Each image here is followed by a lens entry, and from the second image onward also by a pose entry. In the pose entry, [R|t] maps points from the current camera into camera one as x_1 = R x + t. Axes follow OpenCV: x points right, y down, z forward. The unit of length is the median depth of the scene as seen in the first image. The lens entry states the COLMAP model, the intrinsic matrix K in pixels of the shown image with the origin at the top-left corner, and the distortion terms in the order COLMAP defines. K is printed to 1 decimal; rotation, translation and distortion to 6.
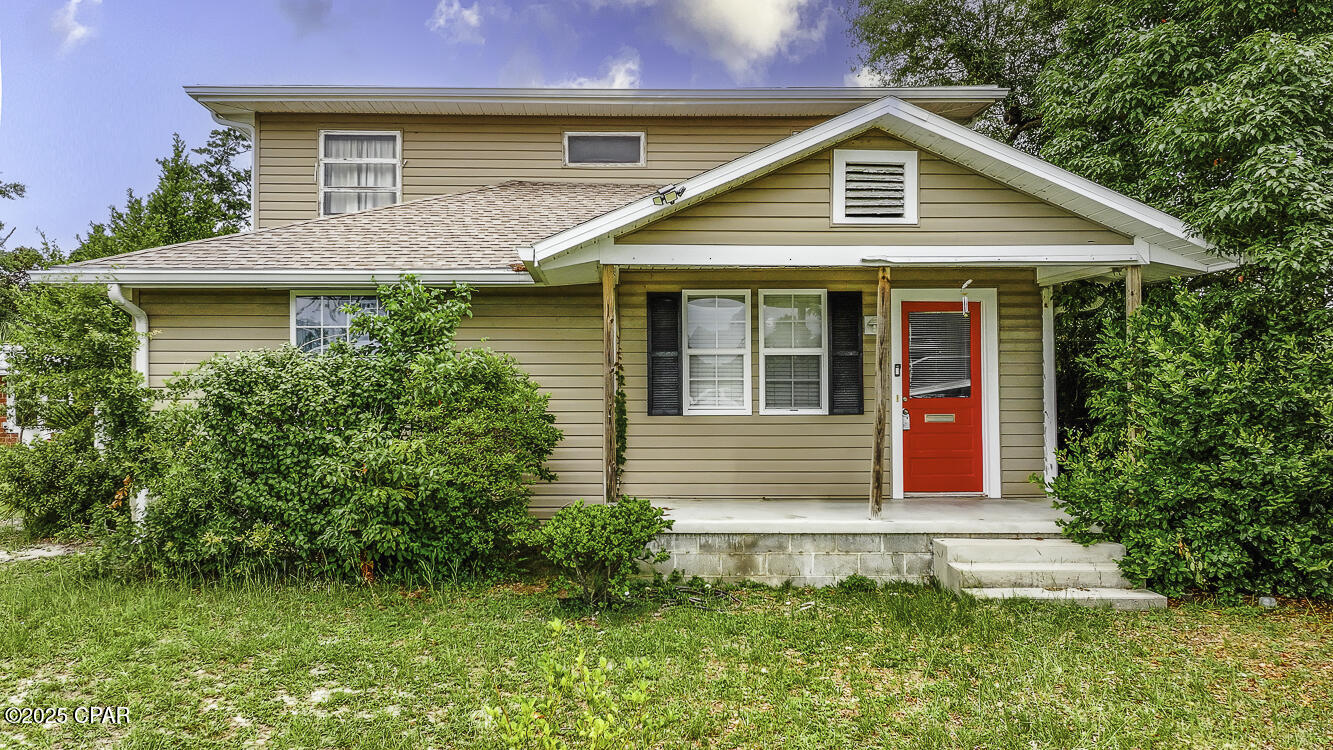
lens RADIAL K [[1009.3, 0, 671.6], [0, 1009.3, 375.3], [0, 0, 1]] dist [-0.000972, -0.007492]
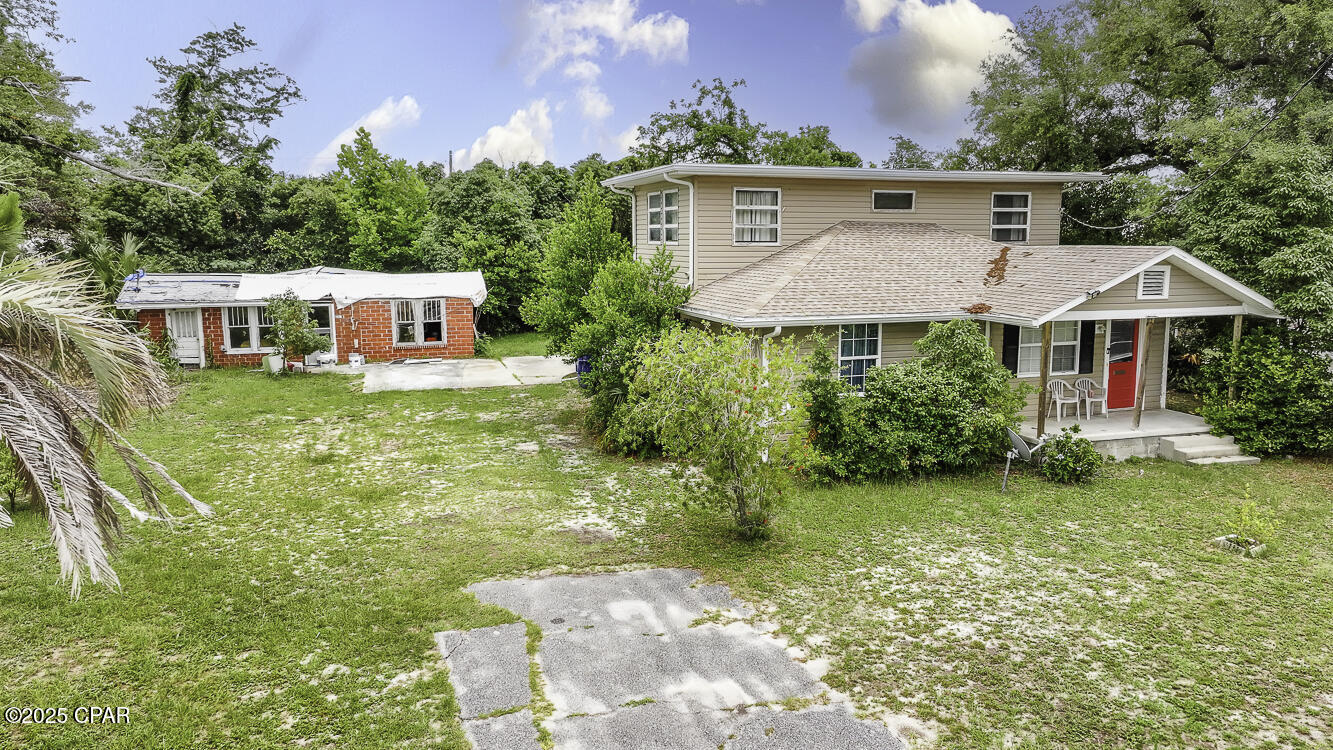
lens RADIAL K [[1009.3, 0, 664.1], [0, 1009.3, 373.5], [0, 0, 1]] dist [-0.000972, -0.007492]
pose [[0.949523, -0.044332, 0.310548, -1.489245], [-0.010870, 0.984719, 0.173809, -0.360003], [-0.313508, -0.168411, 0.934532, -0.737556]]
